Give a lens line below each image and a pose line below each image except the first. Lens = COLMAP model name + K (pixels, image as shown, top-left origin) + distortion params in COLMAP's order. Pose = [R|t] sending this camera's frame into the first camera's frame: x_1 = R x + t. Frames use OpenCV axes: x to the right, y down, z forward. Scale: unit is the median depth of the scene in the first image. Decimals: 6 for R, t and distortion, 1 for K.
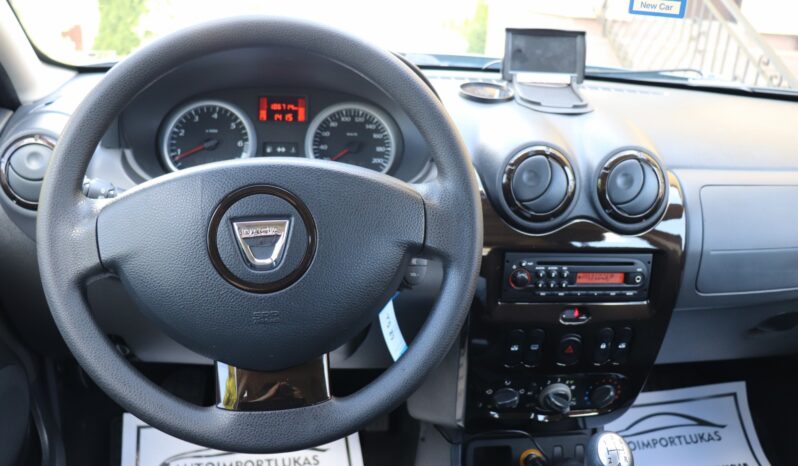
lens RADIAL K [[654.5, 0, 427.8], [0, 654.5, 233.1], [0, 0, 1]] dist [-0.161994, 0.117444]
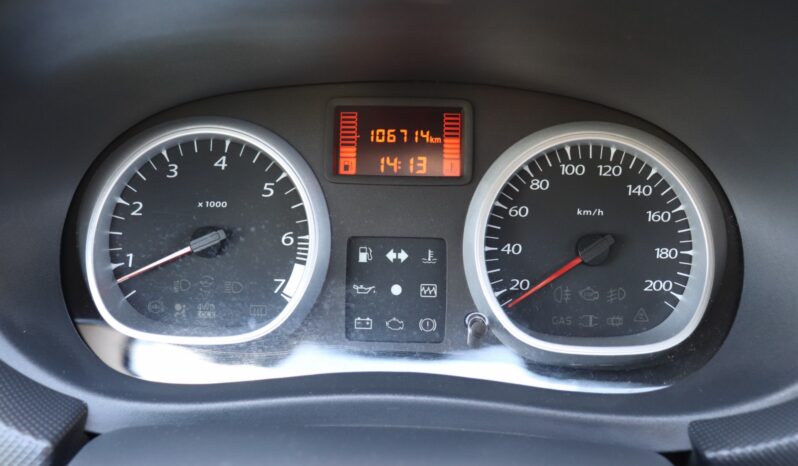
lens RADIAL K [[714.6, 0, 396.8], [0, 714.6, 237.0], [0, 0, 1]] dist [-0.138636, 0.095382]
pose [[0.984799, 0.017080, -0.172858, -0.158481], [-0.010528, 0.999194, 0.038748, -0.156583], [0.173381, -0.036339, 0.984184, 0.608330]]
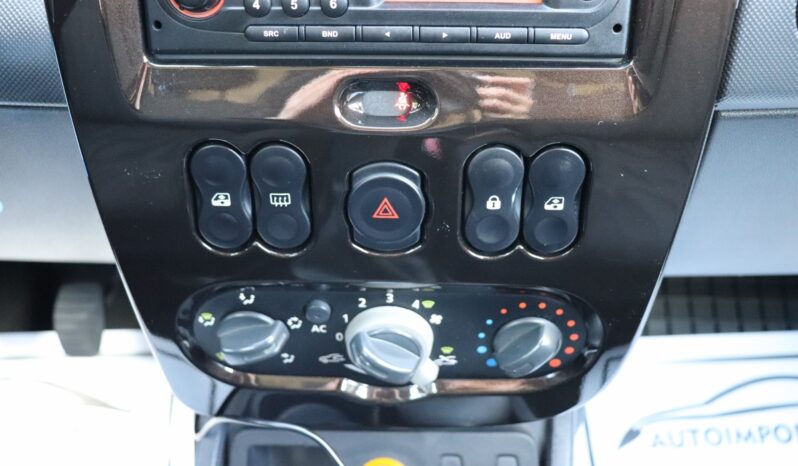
lens RADIAL K [[817.4, 0, 407.4], [0, 817.4, 231.7], [0, 0, 1]] dist [-0.042119, 0.000000]
pose [[0.985792, 0.016068, -0.167198, 0.292448], [0.008123, 0.989689, 0.143006, 0.124833], [0.167771, -0.142332, 0.975497, 0.555163]]
